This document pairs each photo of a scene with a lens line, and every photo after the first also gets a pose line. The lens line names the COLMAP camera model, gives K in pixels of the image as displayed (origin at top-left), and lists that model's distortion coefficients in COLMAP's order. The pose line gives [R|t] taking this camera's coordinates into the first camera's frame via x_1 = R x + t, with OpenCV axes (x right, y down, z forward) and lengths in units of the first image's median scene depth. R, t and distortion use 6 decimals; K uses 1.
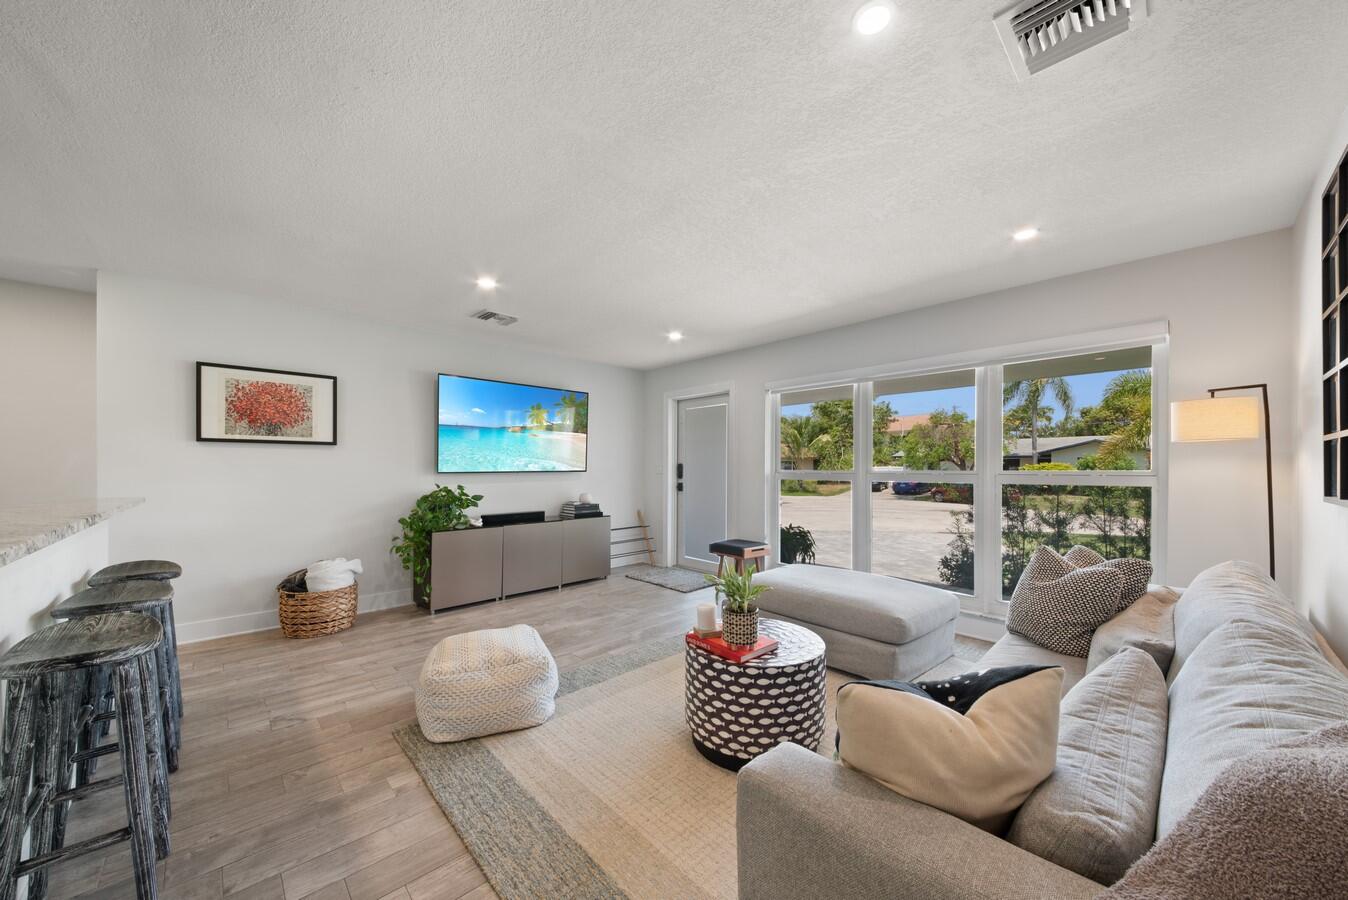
lens RADIAL K [[489.3, 0, 673.7], [0, 489.3, 471.3], [0, 0, 1]] dist [0.011596, 0.000005]
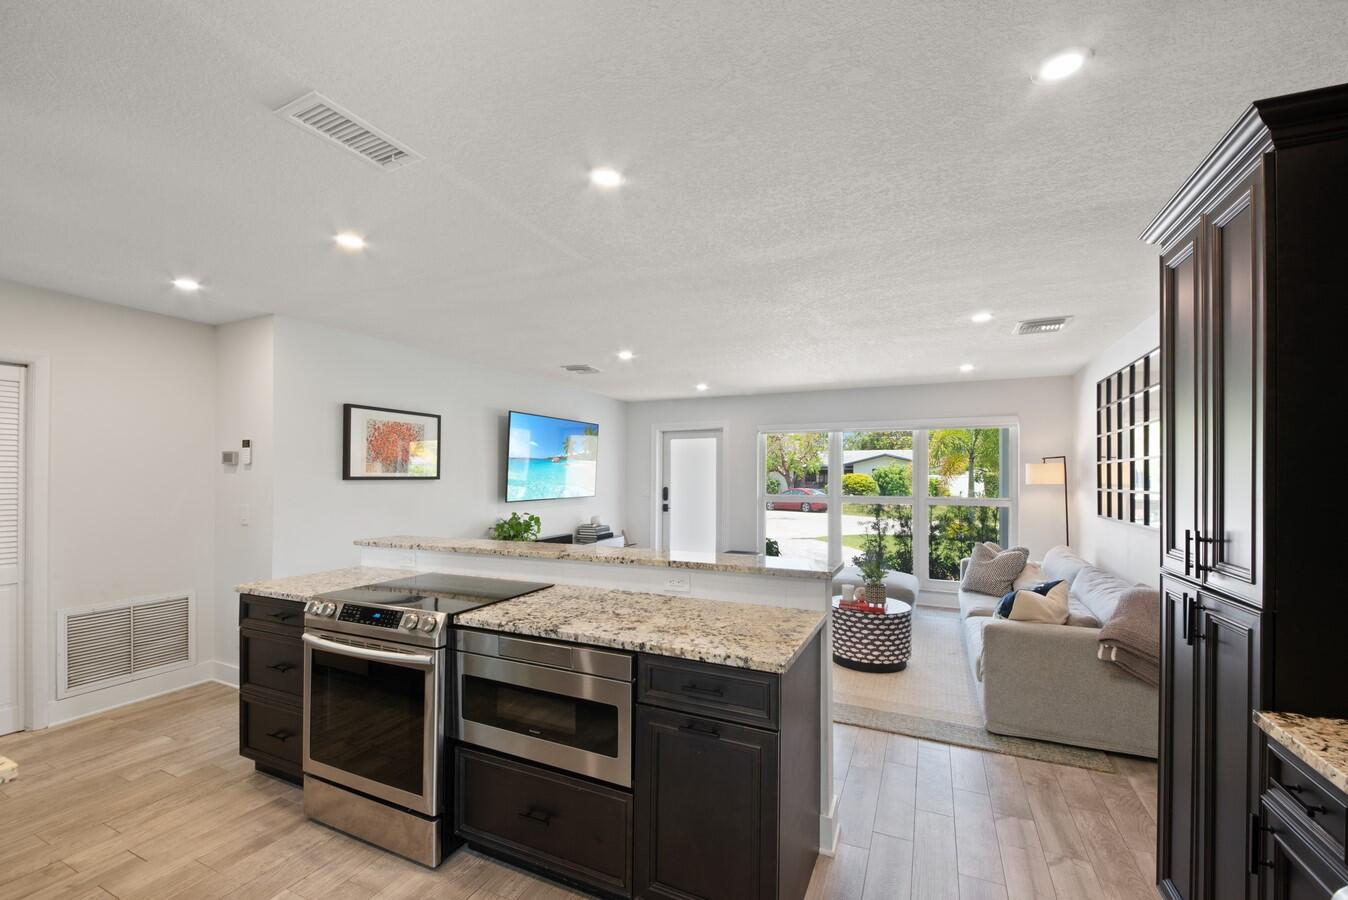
lens RADIAL K [[558.9, 0, 674.5], [0, 558.9, 479.5], [0, 0, 1]] dist [0.000190, 0.000015]
pose [[0.928160, -0.004164, 0.372158, -0.668770], [0.003147, 0.999989, 0.003342, -0.055808], [-0.372168, -0.001931, 0.928163, -0.314110]]
